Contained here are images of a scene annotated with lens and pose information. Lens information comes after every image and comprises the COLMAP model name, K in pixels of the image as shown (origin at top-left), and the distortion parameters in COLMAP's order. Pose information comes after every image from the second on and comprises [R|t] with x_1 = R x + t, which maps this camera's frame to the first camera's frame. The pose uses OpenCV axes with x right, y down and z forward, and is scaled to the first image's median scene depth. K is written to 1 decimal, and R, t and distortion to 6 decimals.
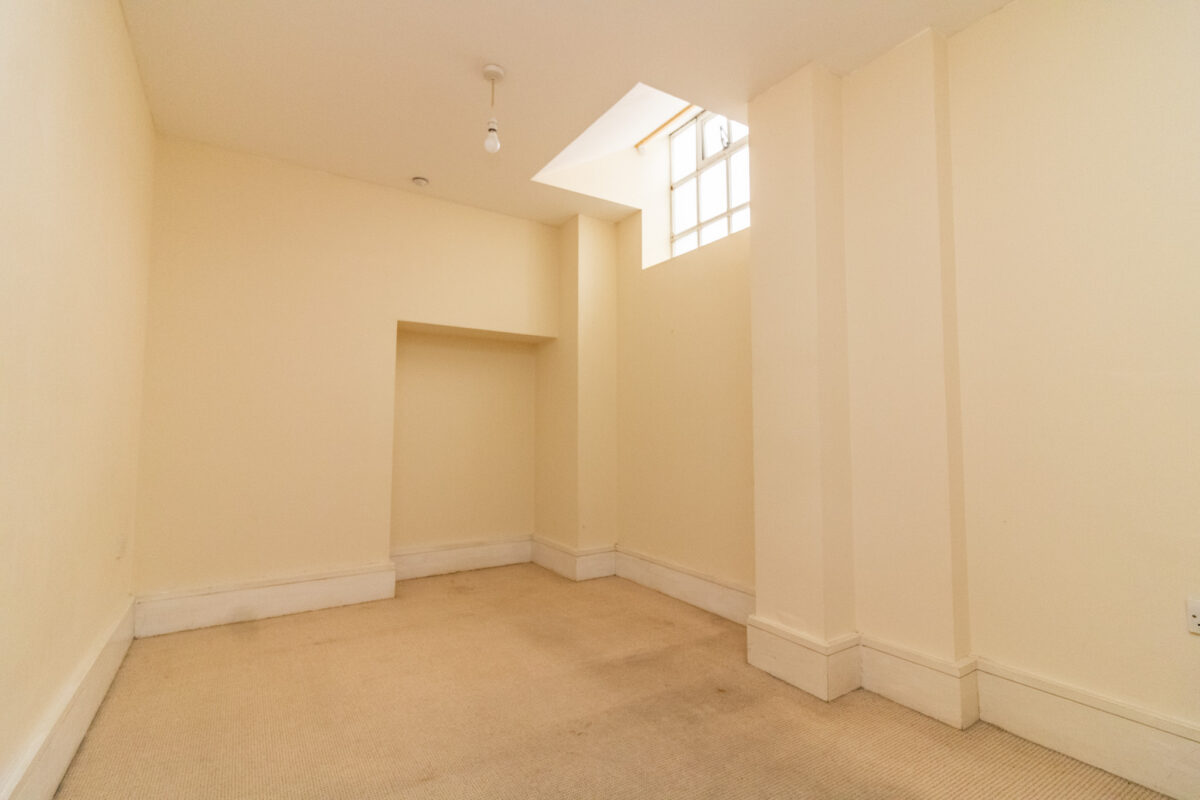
lens RADIAL K [[543.9, 0, 600.0], [0, 543.9, 400.0], [0, 0, 1]] dist [0.000712, 0.000320]
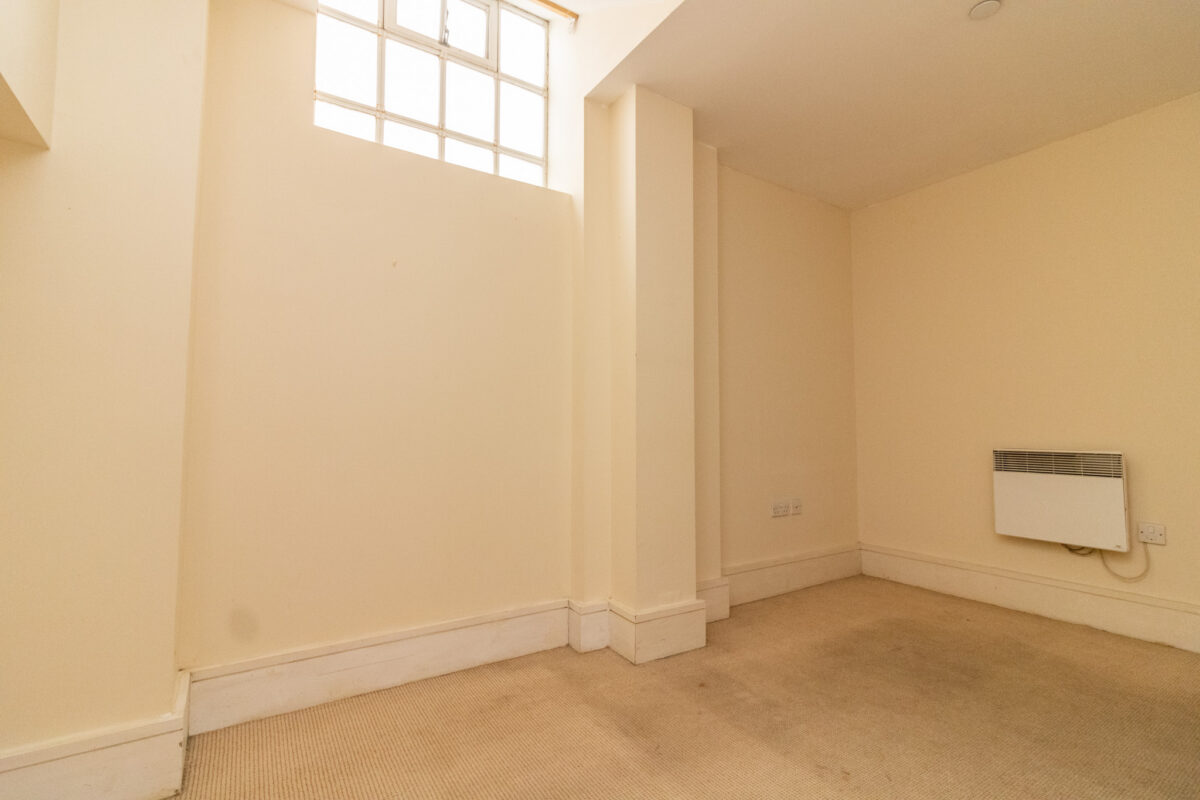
lens RADIAL K [[543.9, 0, 600.0], [0, 543.9, 400.0], [0, 0, 1]] dist [0.000712, 0.000320]
pose [[-0.003511, 0.051672, 0.998658, -0.634095], [-0.062997, 0.996669, -0.051790, 0.064099], [-0.998008, -0.063094, -0.000244, 0.975101]]
